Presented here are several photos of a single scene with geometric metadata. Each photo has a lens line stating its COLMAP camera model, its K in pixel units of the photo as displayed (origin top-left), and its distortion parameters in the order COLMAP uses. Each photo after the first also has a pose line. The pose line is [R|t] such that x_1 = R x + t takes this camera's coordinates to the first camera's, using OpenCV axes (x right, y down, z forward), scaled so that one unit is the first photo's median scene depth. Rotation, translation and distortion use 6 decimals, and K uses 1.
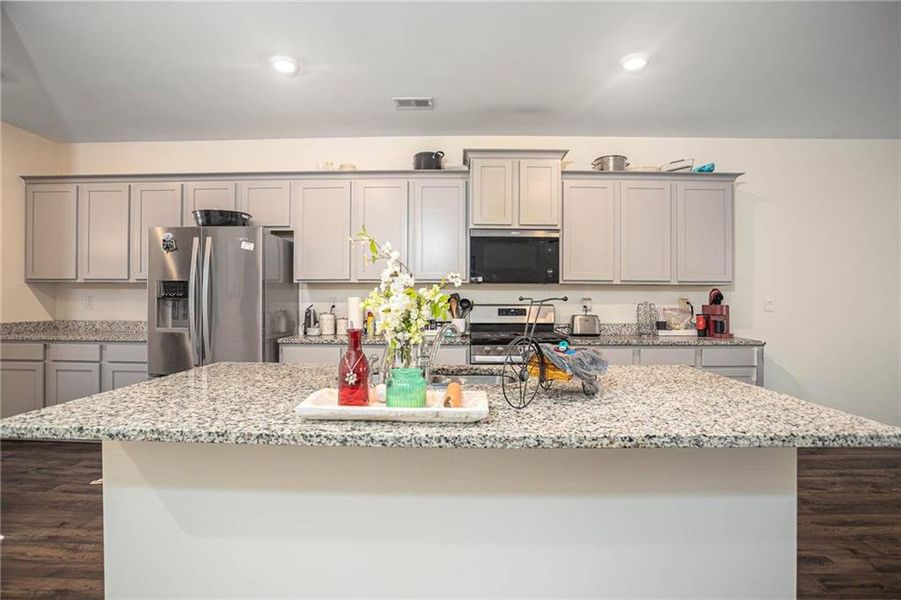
lens RADIAL K [[452.8, 0, 464.4], [0, 452.8, 296.7], [0, 0, 1]] dist [-0.069521, 0.021090]
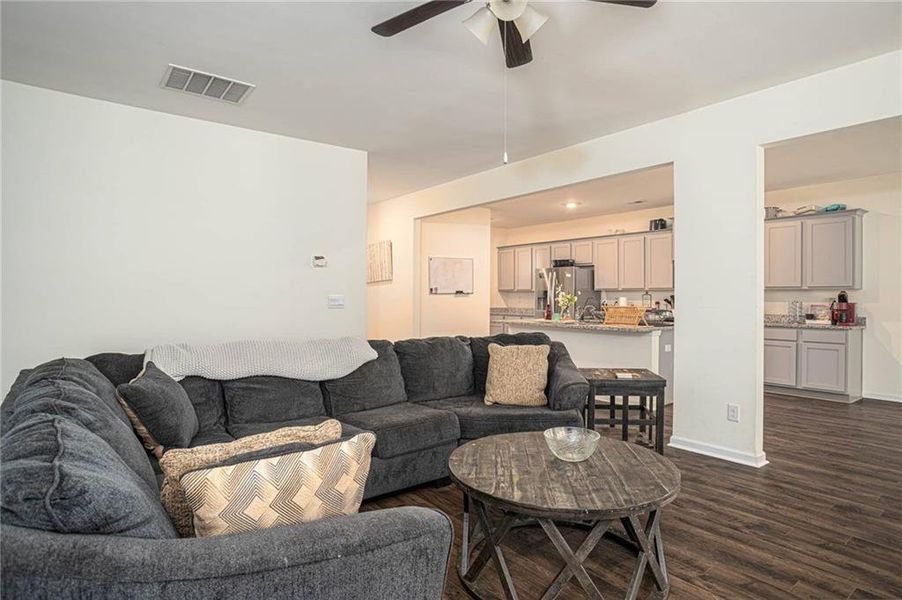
lens RADIAL K [[462.3, 0, 451.0], [0, 462.3, 300.0], [0, 0, 1]] dist [-0.046979, 0.001566]
pose [[0.622712, 0.004497, -0.782438, 0.897795], [-0.000916, 0.999987, 0.005018, 0.004282], [0.782450, -0.002409, 0.622708, -0.872699]]
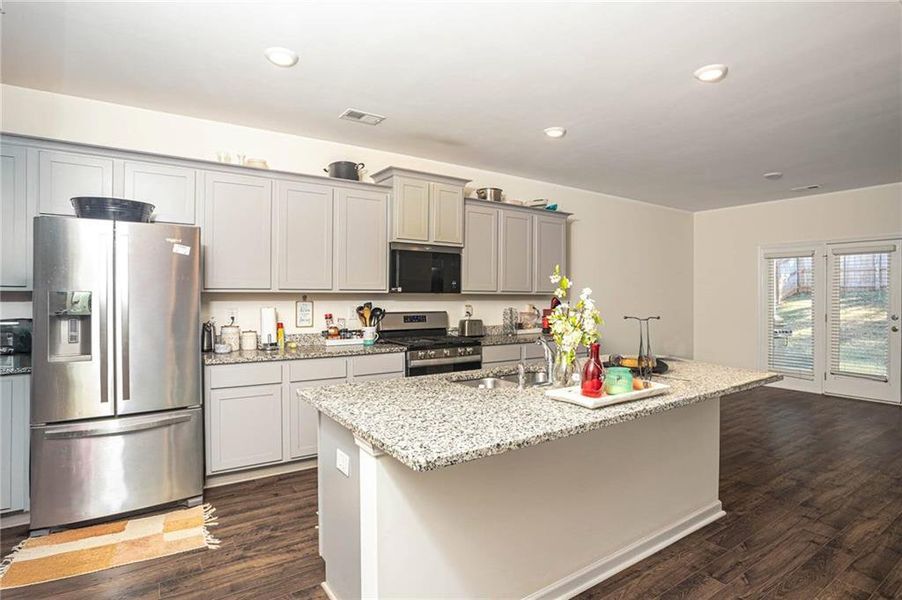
lens RADIAL K [[462.3, 0, 451.0], [0, 462.3, 300.0], [0, 0, 1]] dist [-0.046979, 0.001566]
pose [[0.824826, -0.007284, 0.565340, -0.479090], [0.002971, 0.999959, 0.008549, -0.022783], [-0.565379, -0.005372, 0.824813, 0.027021]]
